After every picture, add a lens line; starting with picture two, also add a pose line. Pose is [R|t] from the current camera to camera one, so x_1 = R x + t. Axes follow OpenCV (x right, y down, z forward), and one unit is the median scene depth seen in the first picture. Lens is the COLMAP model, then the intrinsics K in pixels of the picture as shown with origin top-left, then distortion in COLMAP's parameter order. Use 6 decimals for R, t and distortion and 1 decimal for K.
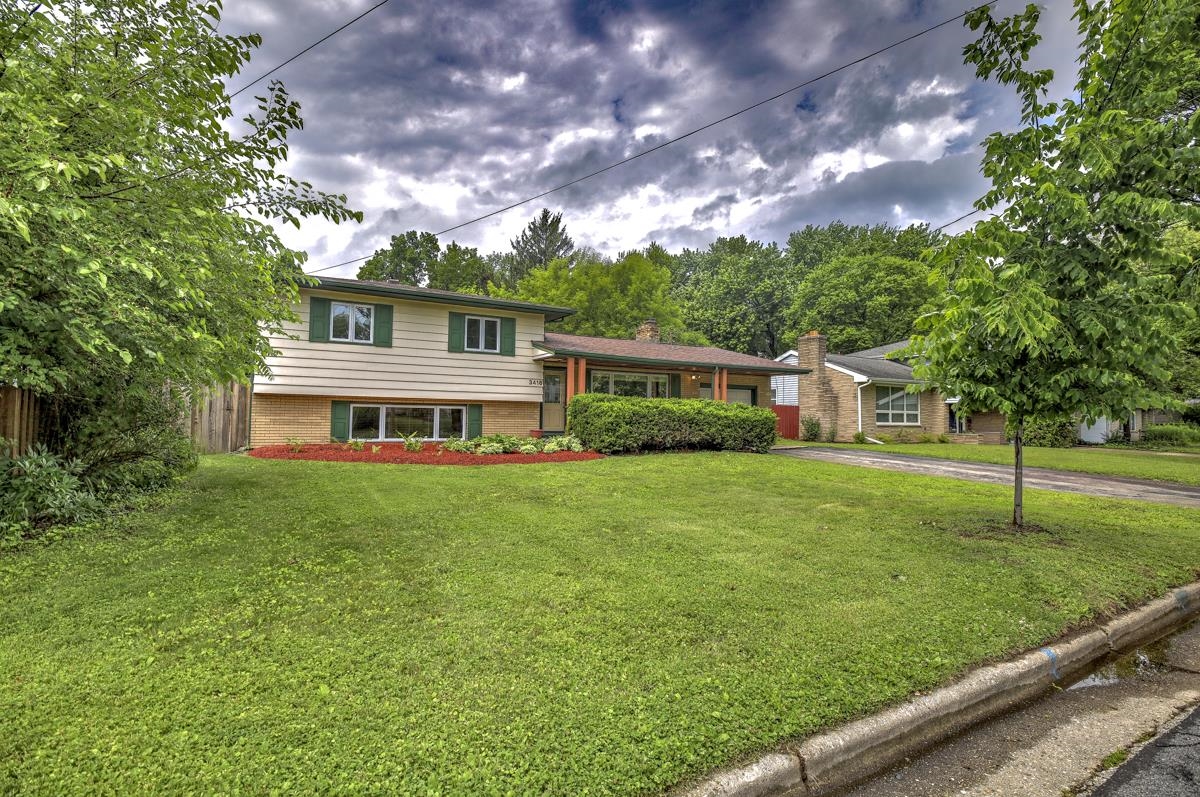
lens RADIAL K [[584.8, 0, 605.5], [0, 584.8, 395.9], [0, 0, 1]] dist [-0.020437, -0.006871]
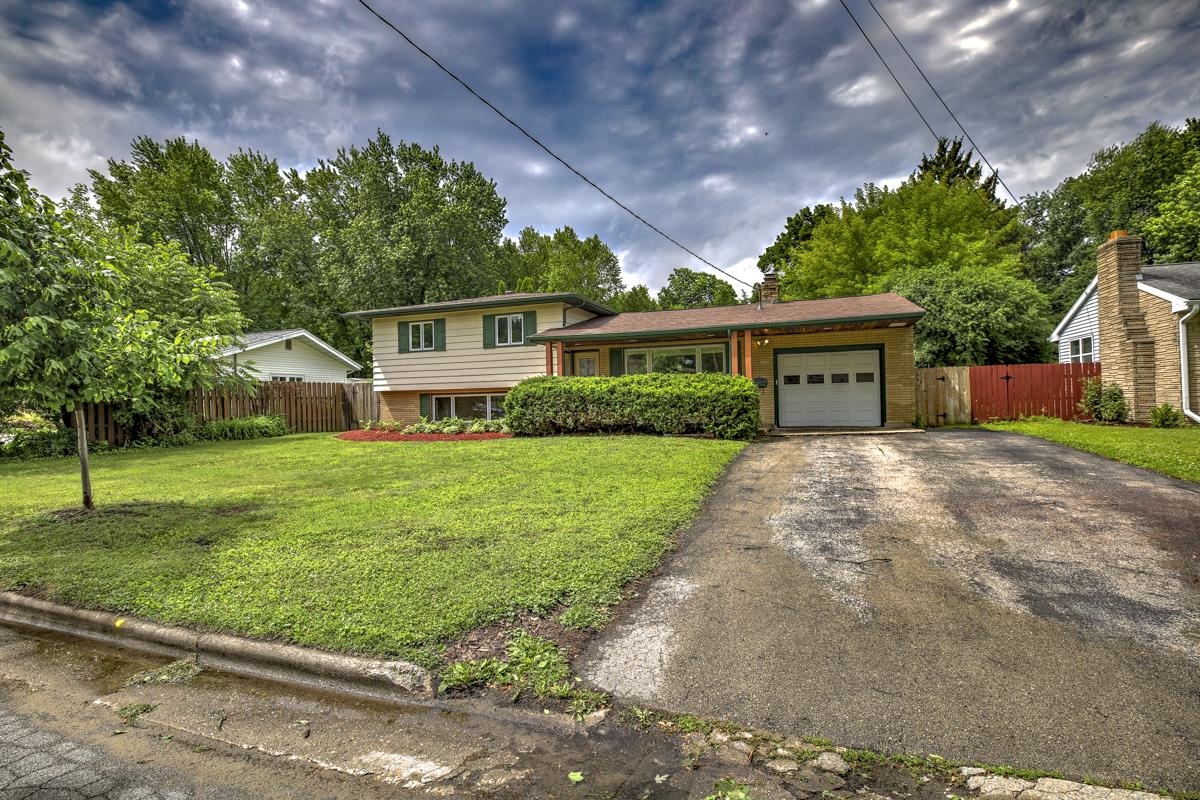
lens RADIAL K [[576.6, 0, 599.7], [0, 576.6, 408.3], [0, 0, 1]] dist [-0.024412, -0.000029]
pose [[0.625209, -0.017031, -0.780271, 0.802437], [0.059815, 0.997867, 0.026147, 0.030056], [0.778162, -0.063019, 0.624894, 0.433215]]
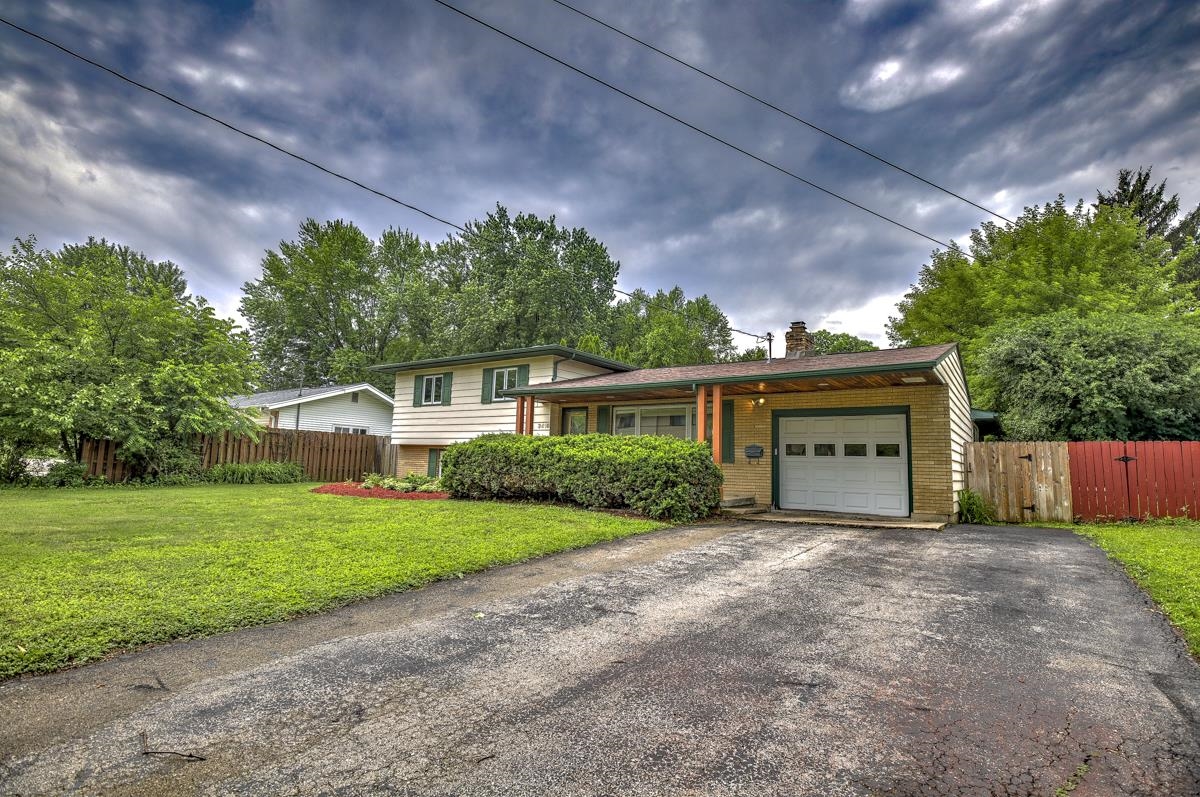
lens RADIAL K [[584.8, 0, 605.5], [0, 584.8, 395.9], [0, 0, 1]] dist [-0.020437, -0.006871]
pose [[0.400793, -0.111216, -0.909393, 0.865066], [0.009581, 0.993059, -0.117225, 0.045251], [0.916118, 0.038271, 0.399077, 0.760398]]
